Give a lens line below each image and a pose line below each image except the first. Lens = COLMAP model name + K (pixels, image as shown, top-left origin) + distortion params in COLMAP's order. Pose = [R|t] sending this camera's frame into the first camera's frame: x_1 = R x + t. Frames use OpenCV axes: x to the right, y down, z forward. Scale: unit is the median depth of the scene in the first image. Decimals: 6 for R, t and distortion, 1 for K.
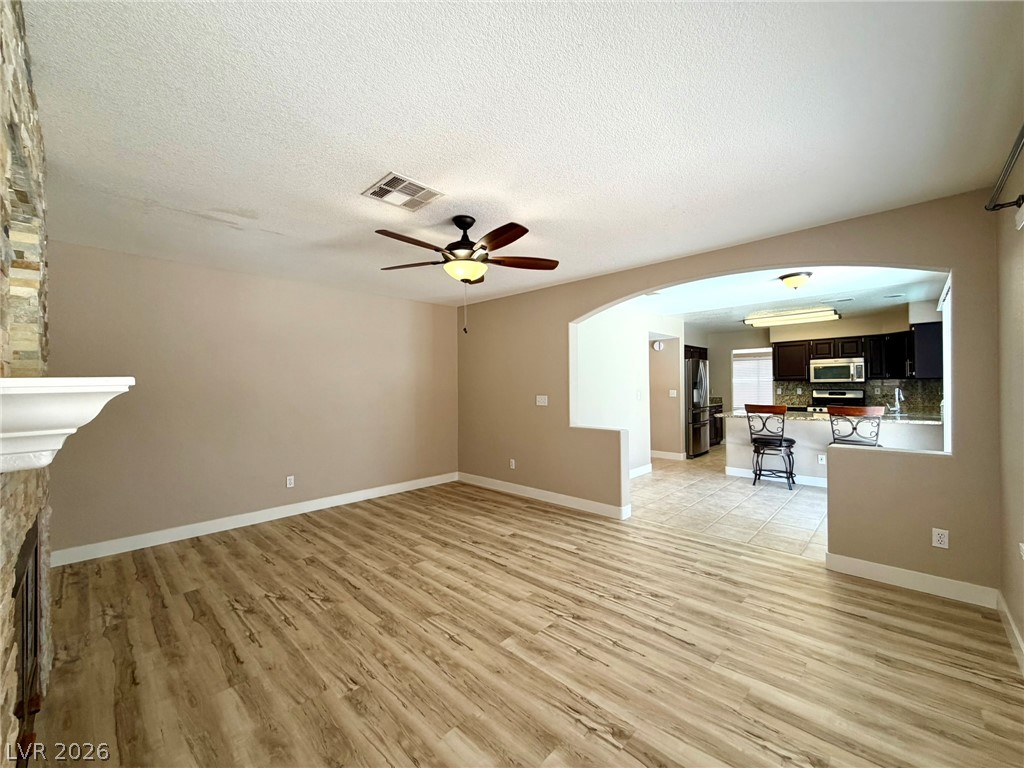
lens RADIAL K [[414.1, 0, 506.8], [0, 414.1, 384.0], [0, 0, 1]] dist [0.004451, -0.001164]
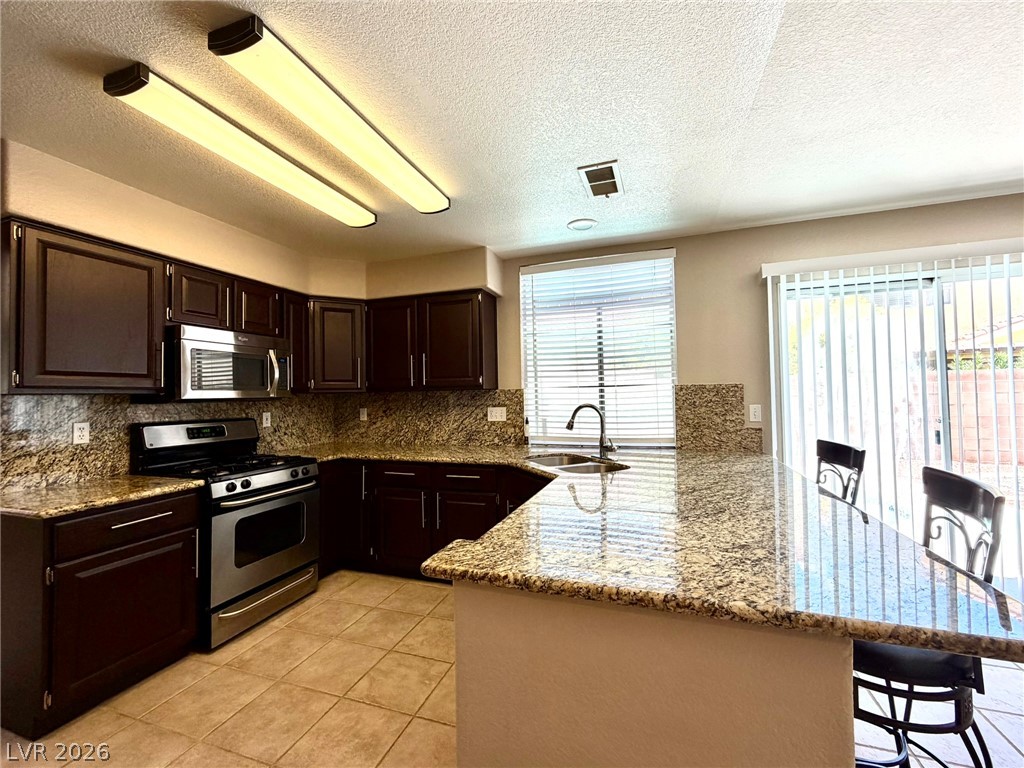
lens RADIAL K [[414.1, 0, 516.4], [0, 414.1, 384.8], [0, 0, 1]] dist [0.004451, -0.001164]
pose [[-0.430973, 0.040889, 0.901438, 0.614930], [0.019025, 0.999163, -0.036226, 0.001501], [-0.902164, 0.001537, -0.431390, 1.552830]]
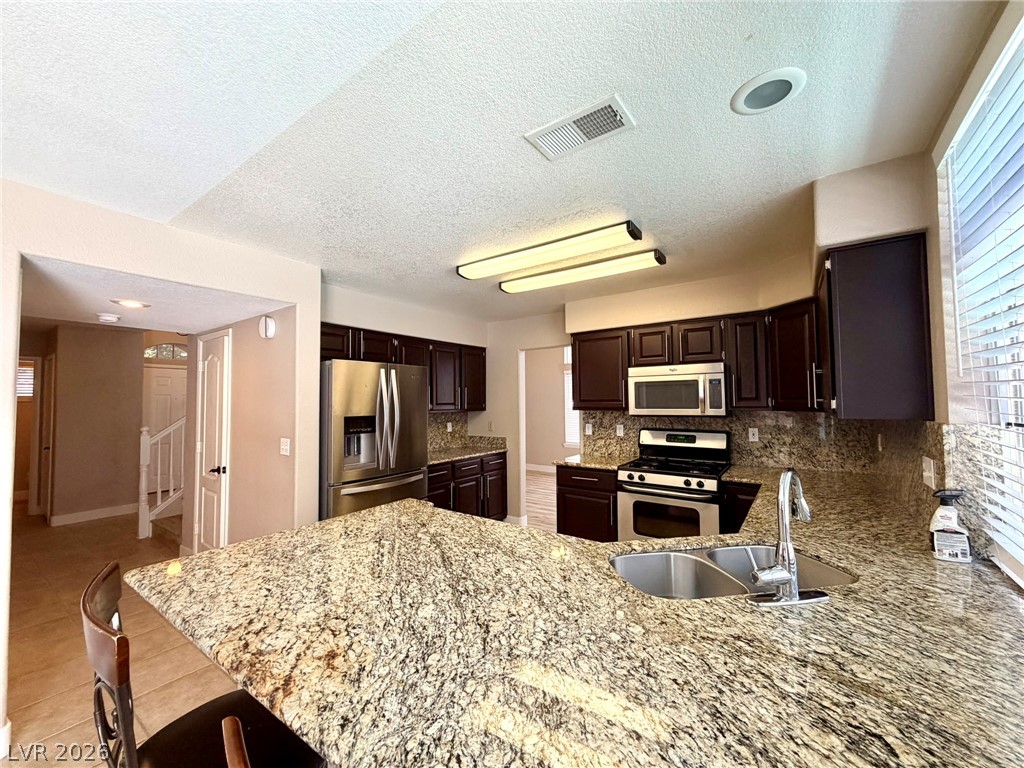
lens RADIAL K [[414.1, 0, 512.6], [0, 414.1, 383.8], [0, 0, 1]] dist [0.004451, -0.001164]
pose [[0.986766, 0.008972, 0.161905, 0.892905], [-0.002977, 0.999302, -0.037231, -0.036621], [-0.162126, 0.036256, 0.986104, 0.945841]]
